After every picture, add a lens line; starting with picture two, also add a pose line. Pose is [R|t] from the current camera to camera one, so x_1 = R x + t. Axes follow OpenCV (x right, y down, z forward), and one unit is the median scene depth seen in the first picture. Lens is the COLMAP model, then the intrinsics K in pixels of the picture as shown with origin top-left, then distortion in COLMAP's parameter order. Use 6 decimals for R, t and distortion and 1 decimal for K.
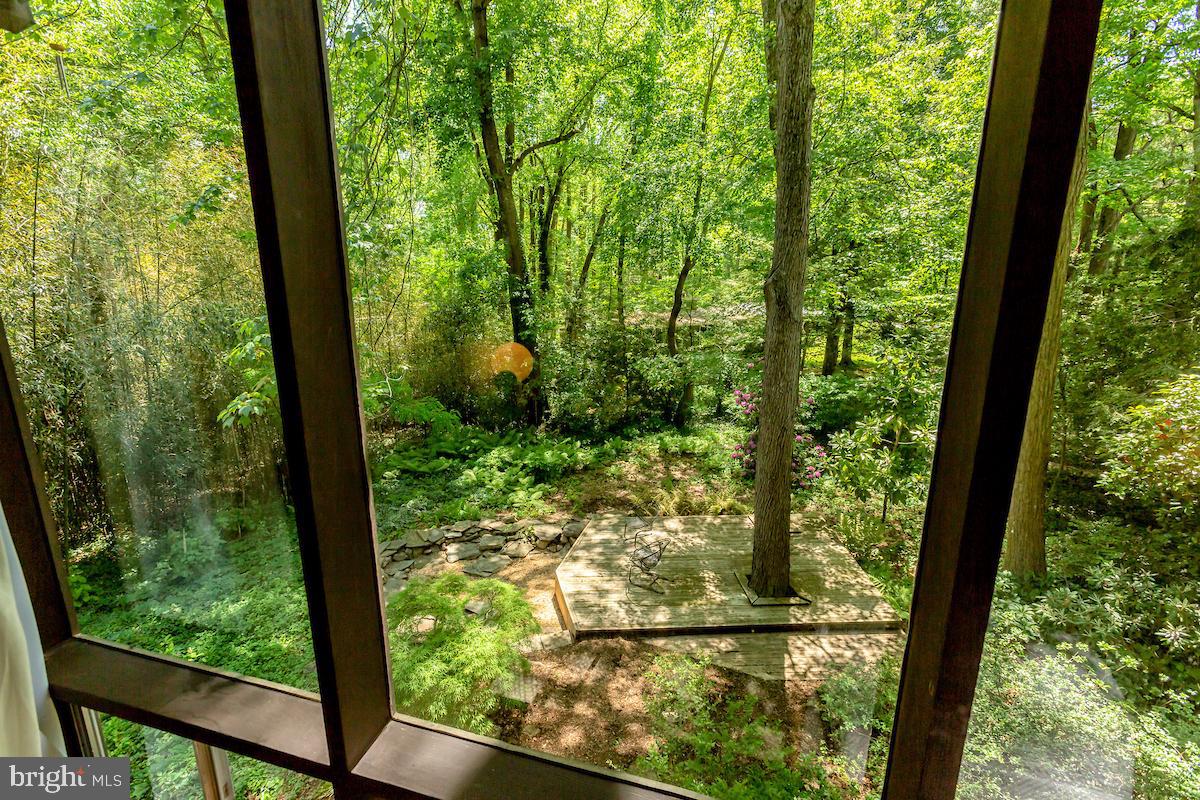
lens RADIAL K [[539.6, 0, 602.6], [0, 539.6, 396.3], [0, 0, 1]] dist [-0.003544, 0.000655]
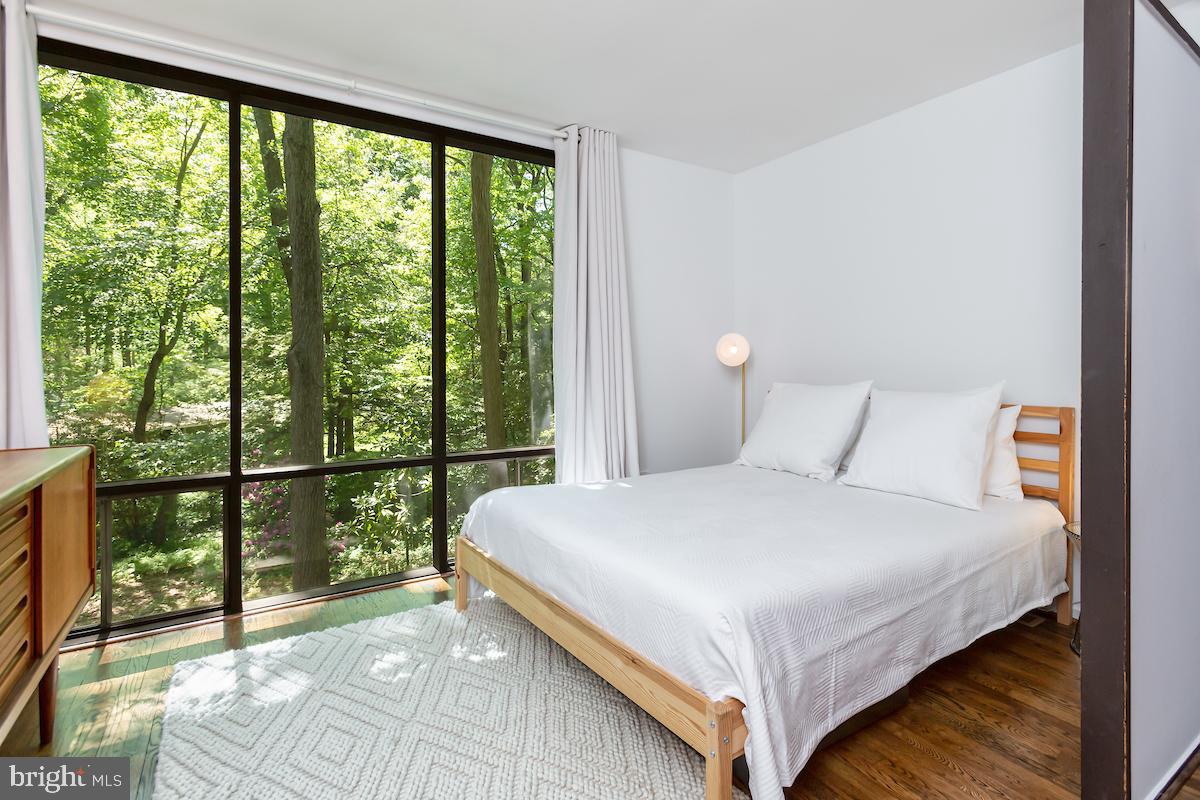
lens RADIAL K [[578.3, 0, 600.2], [0, 578.3, 369.7], [0, 0, 1]] dist [0.000429, 0.000122]
pose [[0.662989, -0.003278, 0.748622, -0.085204], [0.171594, 0.974033, -0.147701, 0.055256], [-0.728698, 0.226384, 0.646336, -0.123795]]
